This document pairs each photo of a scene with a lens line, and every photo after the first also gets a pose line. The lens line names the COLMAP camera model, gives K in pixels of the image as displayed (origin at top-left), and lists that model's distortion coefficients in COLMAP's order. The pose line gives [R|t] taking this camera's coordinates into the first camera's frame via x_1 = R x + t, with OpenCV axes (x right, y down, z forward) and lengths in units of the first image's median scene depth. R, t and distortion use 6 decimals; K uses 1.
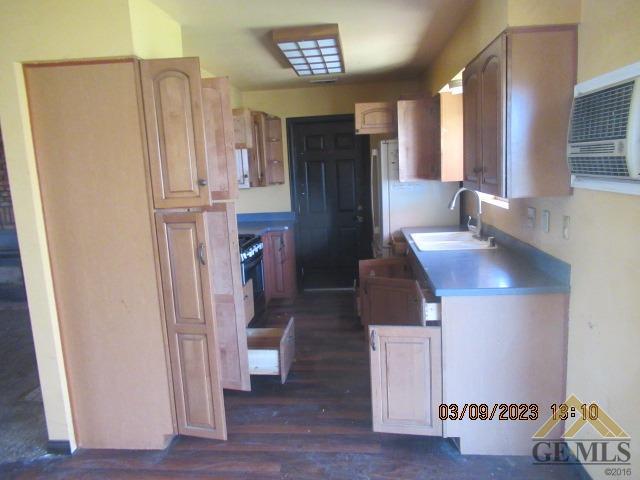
lens RADIAL K [[482.6, 0, 320.3], [0, 482.6, 241.4], [0, 0, 1]] dist [0.002309, 0.001651]
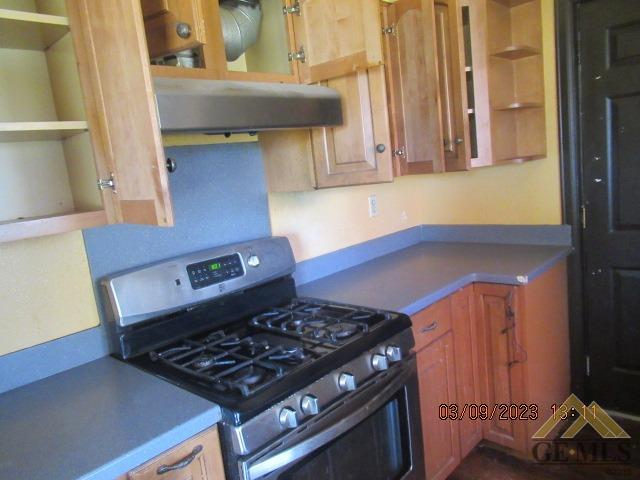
lens RADIAL K [[482.6, 0, 319.6], [0, 482.6, 238.8], [0, 0, 1]] dist [0.002309, 0.001651]
pose [[0.791905, 0.053927, -0.608259, 0.029099], [-0.021675, 0.997948, 0.060258, -0.071597], [0.610260, -0.034535, 0.791448, 0.554516]]
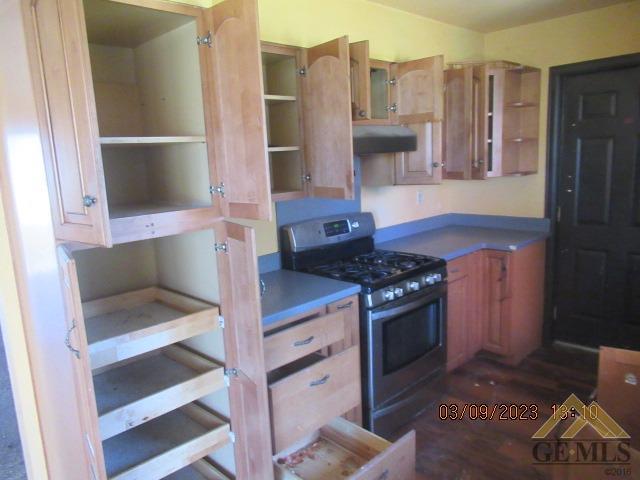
lens RADIAL K [[482.6, 0, 319.4], [0, 482.6, 241.9], [0, 0, 1]] dist [0.002309, 0.001651]
pose [[0.770508, 0.124804, -0.625093, 0.115130], [-0.087329, 0.992067, 0.090429, -0.063525], [0.631419, -0.015088, 0.775295, 0.328027]]
